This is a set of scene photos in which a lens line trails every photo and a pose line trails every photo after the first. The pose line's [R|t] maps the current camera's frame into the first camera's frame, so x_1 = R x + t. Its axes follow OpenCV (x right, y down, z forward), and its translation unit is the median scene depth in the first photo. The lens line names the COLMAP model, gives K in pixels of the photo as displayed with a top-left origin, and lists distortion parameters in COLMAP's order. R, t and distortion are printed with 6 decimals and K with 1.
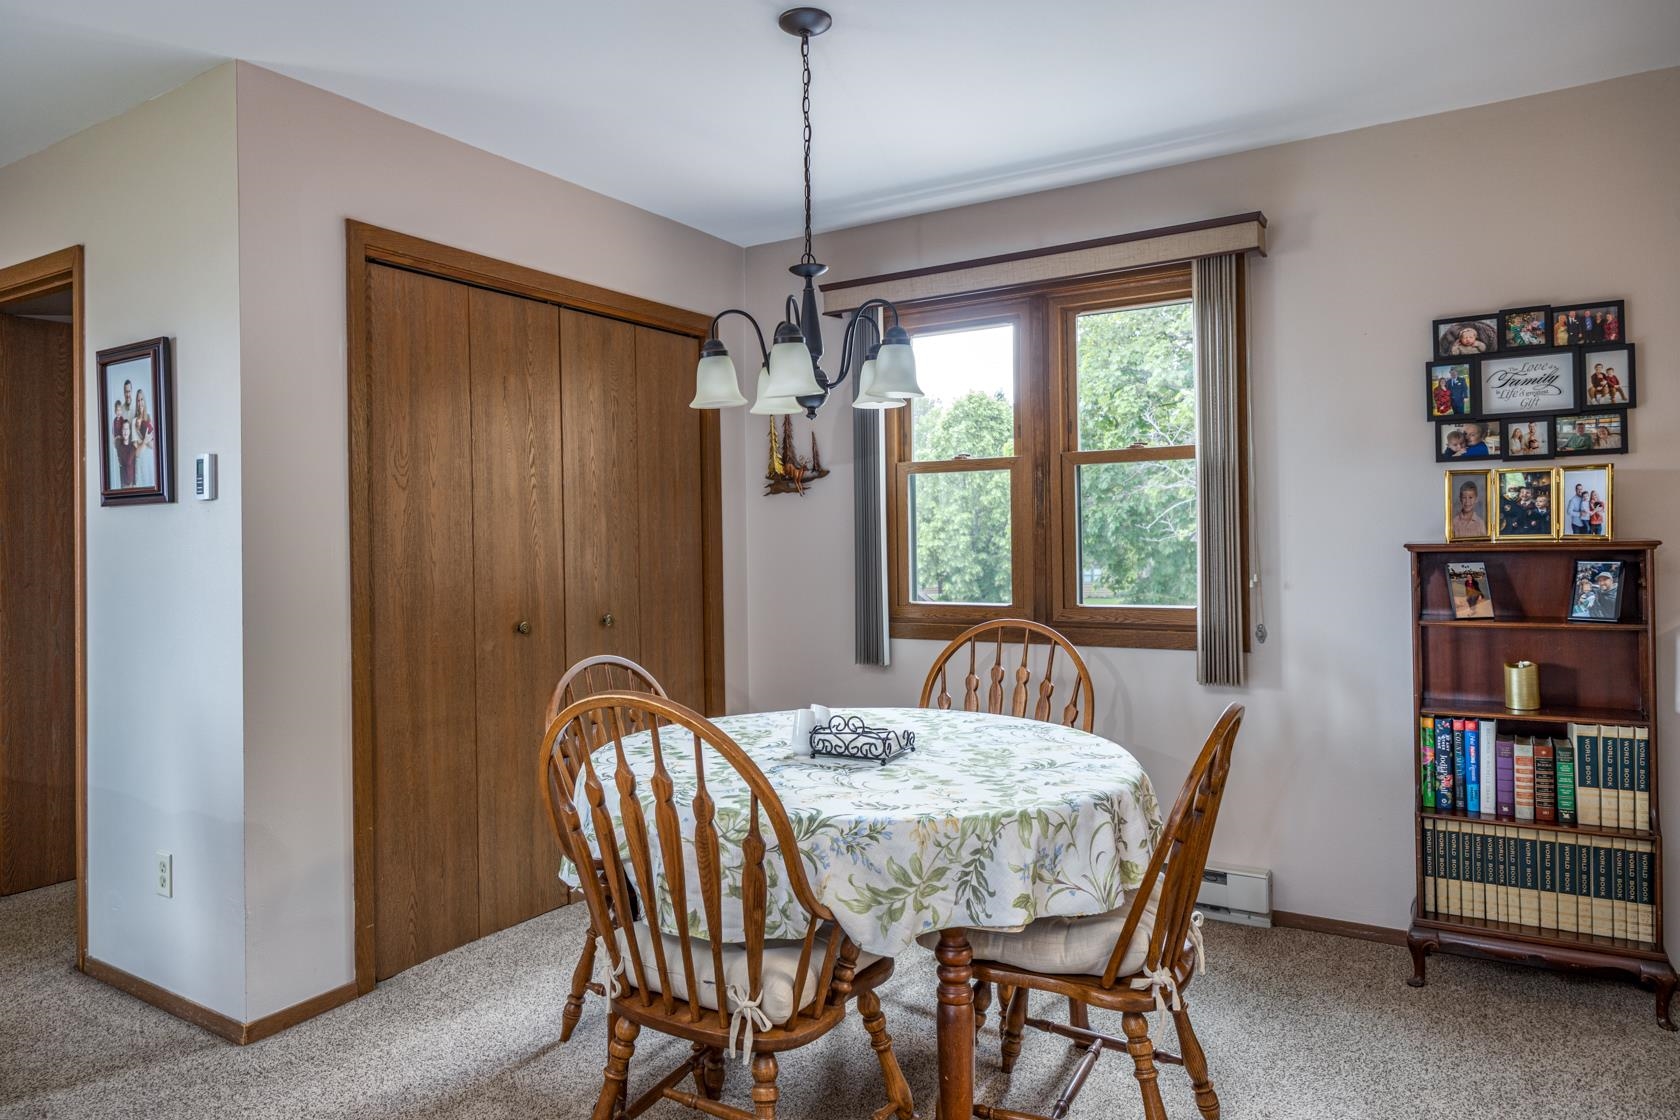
lens RADIAL K [[1019.1, 0, 849.9], [0, 1019.1, 546.0], [0, 0, 1]] dist [0.003996, -0.000365]
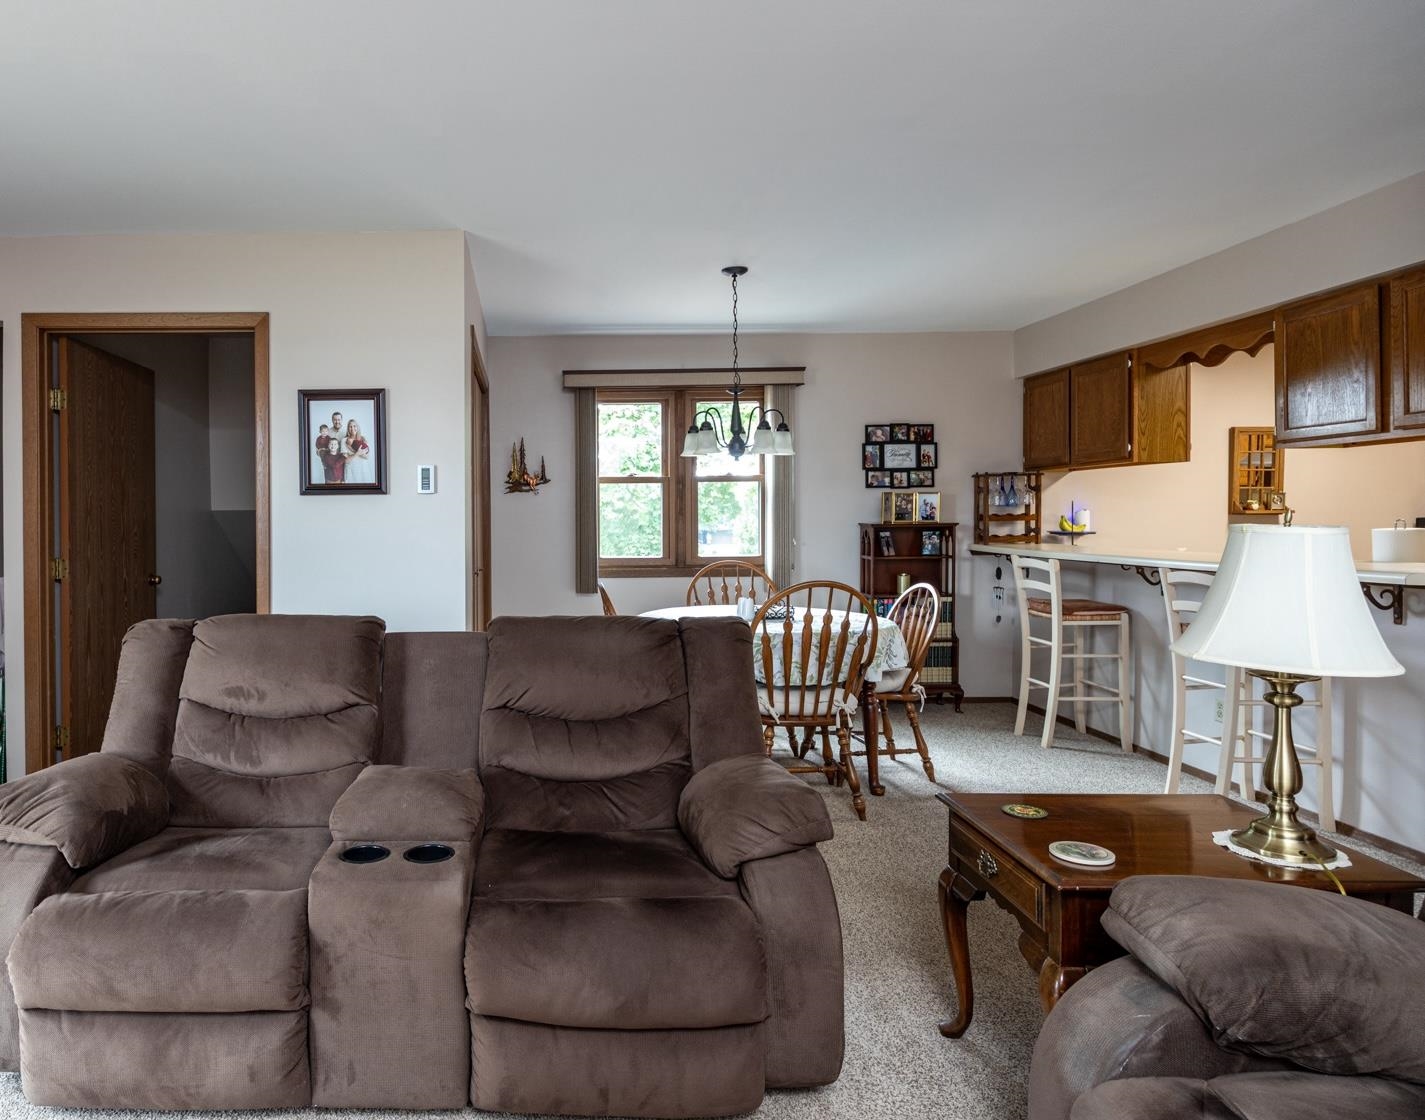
lens RADIAL K [[787.4, 0, 555.7], [0, 787.4, 537.4], [0, 0, 1]] dist [0.000154, 0.000127]
pose [[0.862421, -0.004498, 0.506171, -0.947101], [-0.000870, 0.999946, 0.010368, 0.010590], [-0.506190, -0.009382, 0.862371, -0.164344]]
